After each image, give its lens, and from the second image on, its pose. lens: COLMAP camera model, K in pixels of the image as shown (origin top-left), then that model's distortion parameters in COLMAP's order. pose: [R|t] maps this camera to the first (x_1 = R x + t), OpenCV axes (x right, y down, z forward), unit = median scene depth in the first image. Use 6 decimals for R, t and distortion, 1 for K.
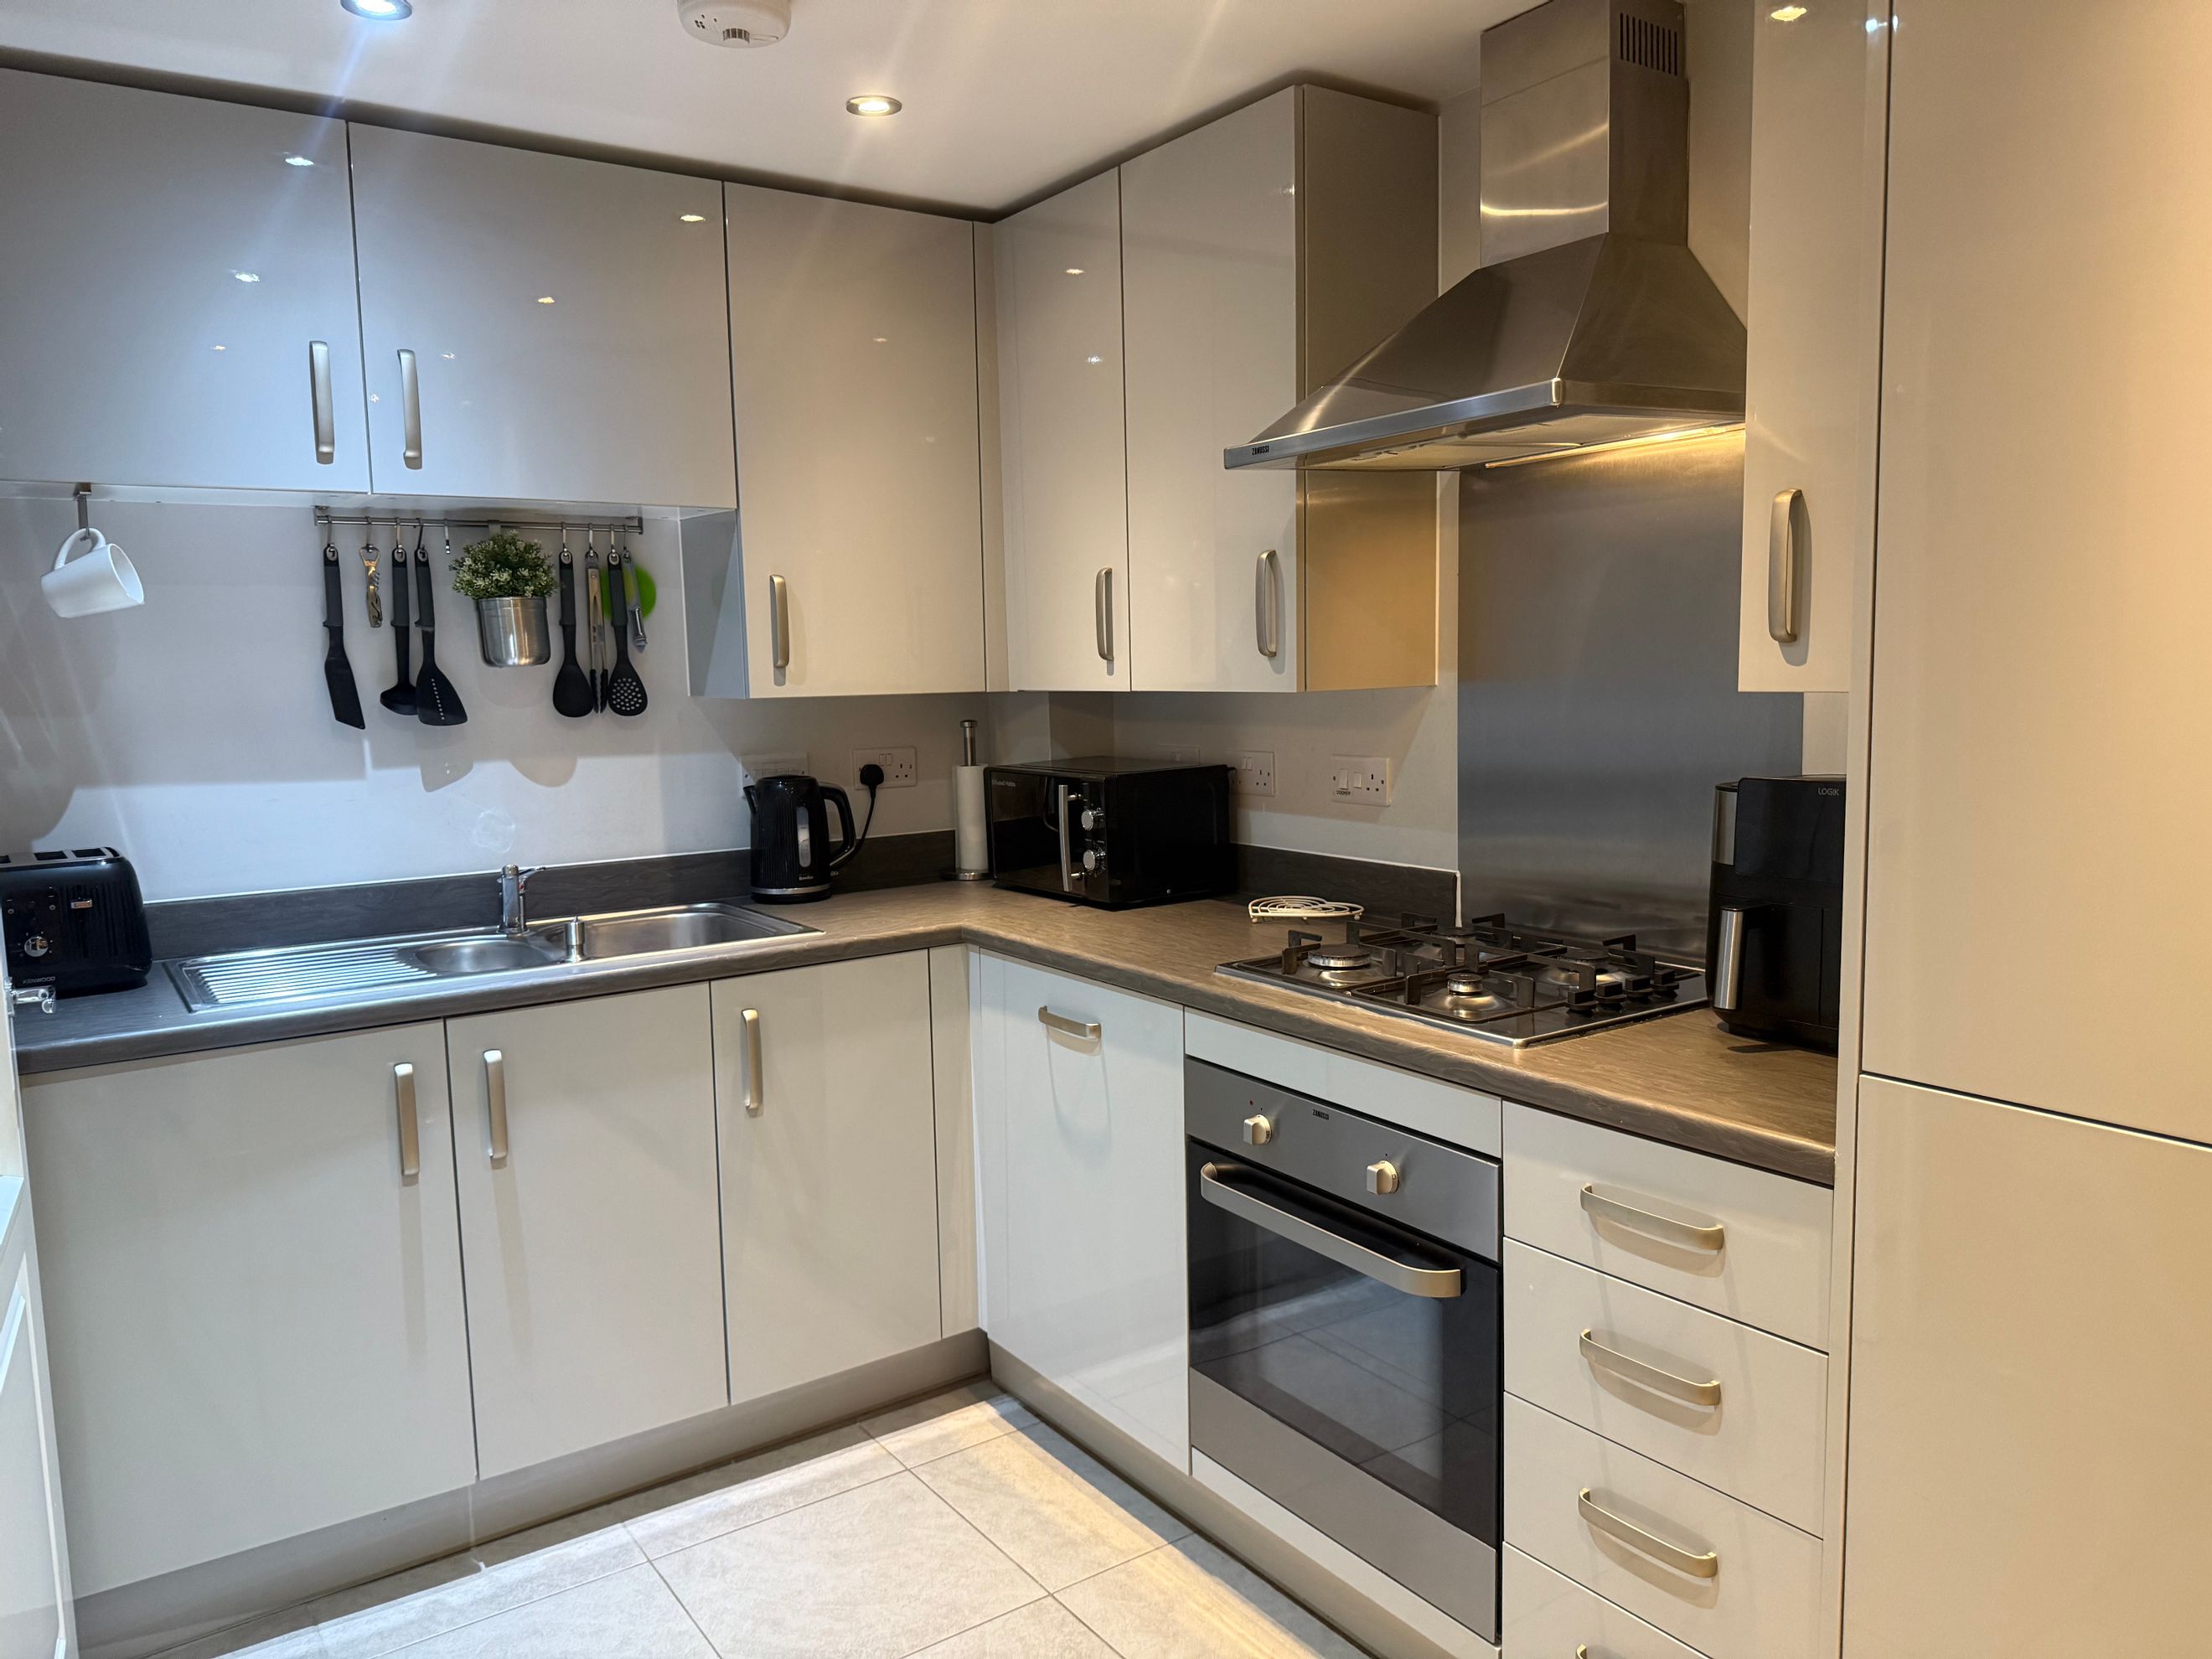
lens RADIAL K [[1566.2, 0, 1114.3], [0, 1566.2, 818.6], [0, 0, 1]] dist [0.048311, -0.042266]
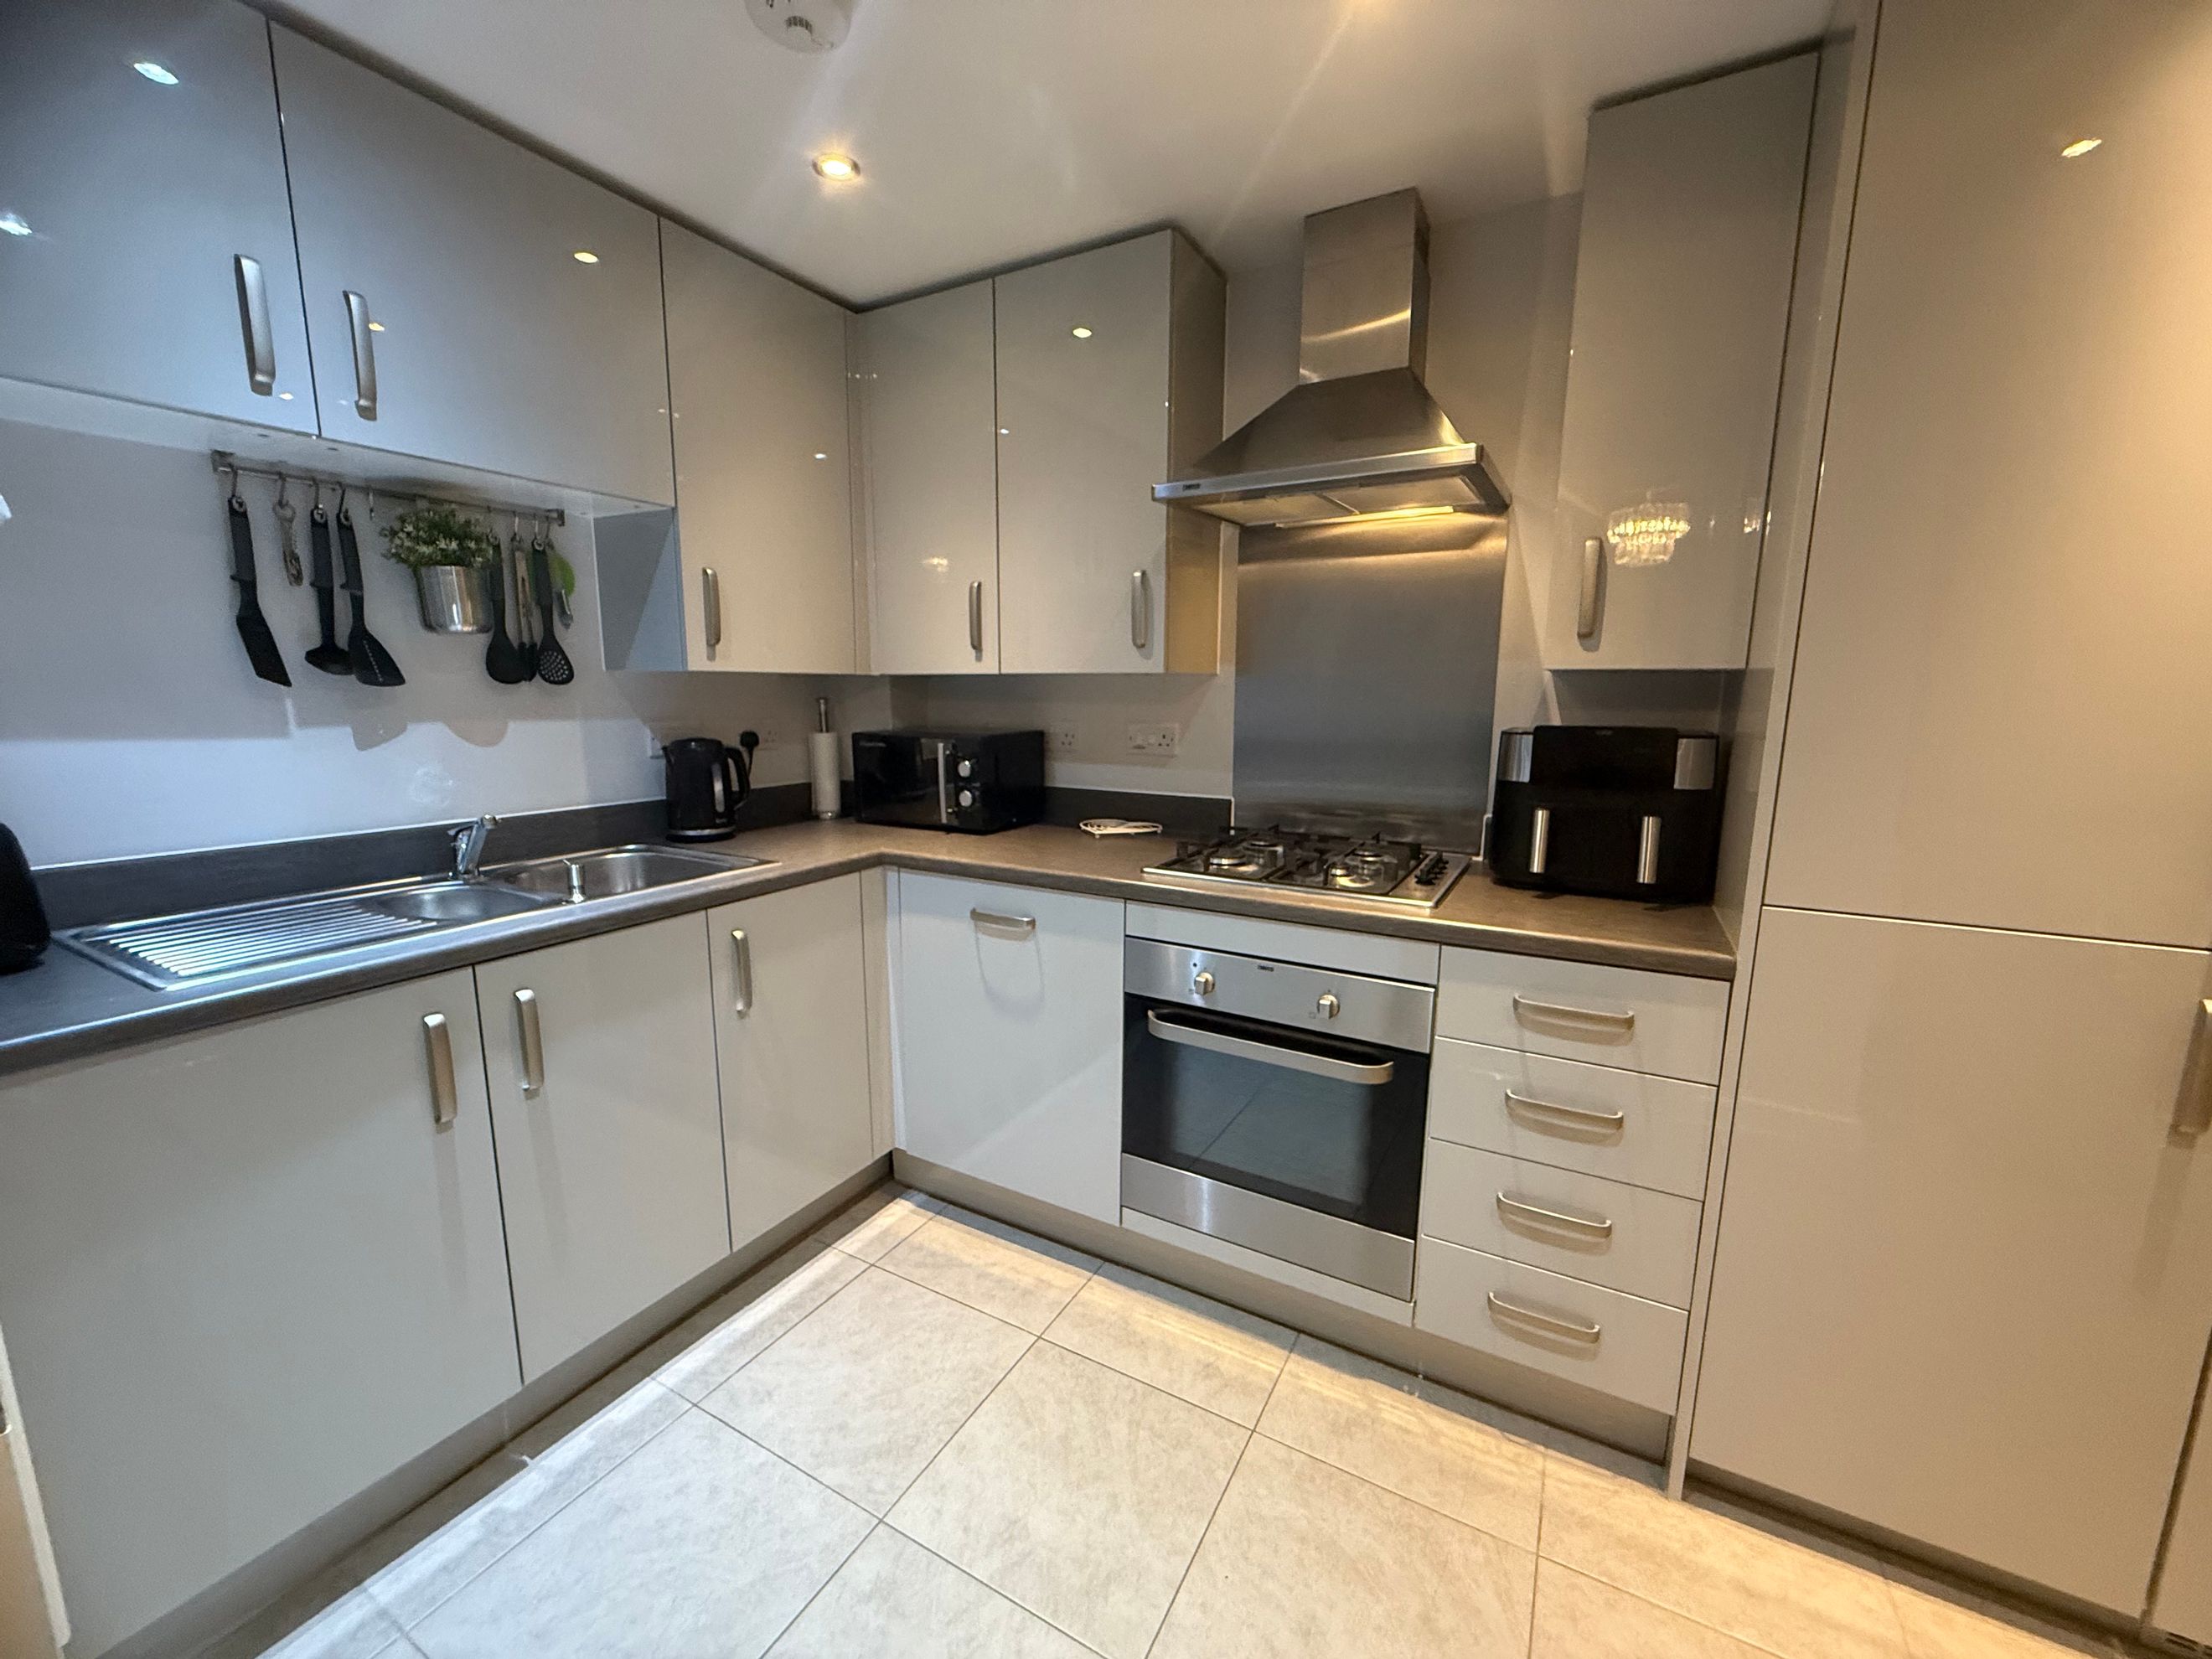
lens RADIAL K [[879.9, 0, 1104.5], [0, 879.9, 825.7], [0, 0, 1]] dist [0.004641, 0.001385]
pose [[0.903031, -0.041082, 0.427607, -0.266795], [0.020399, 0.998395, 0.052841, 0.013414], [-0.429092, -0.038994, 0.902419, 0.283012]]
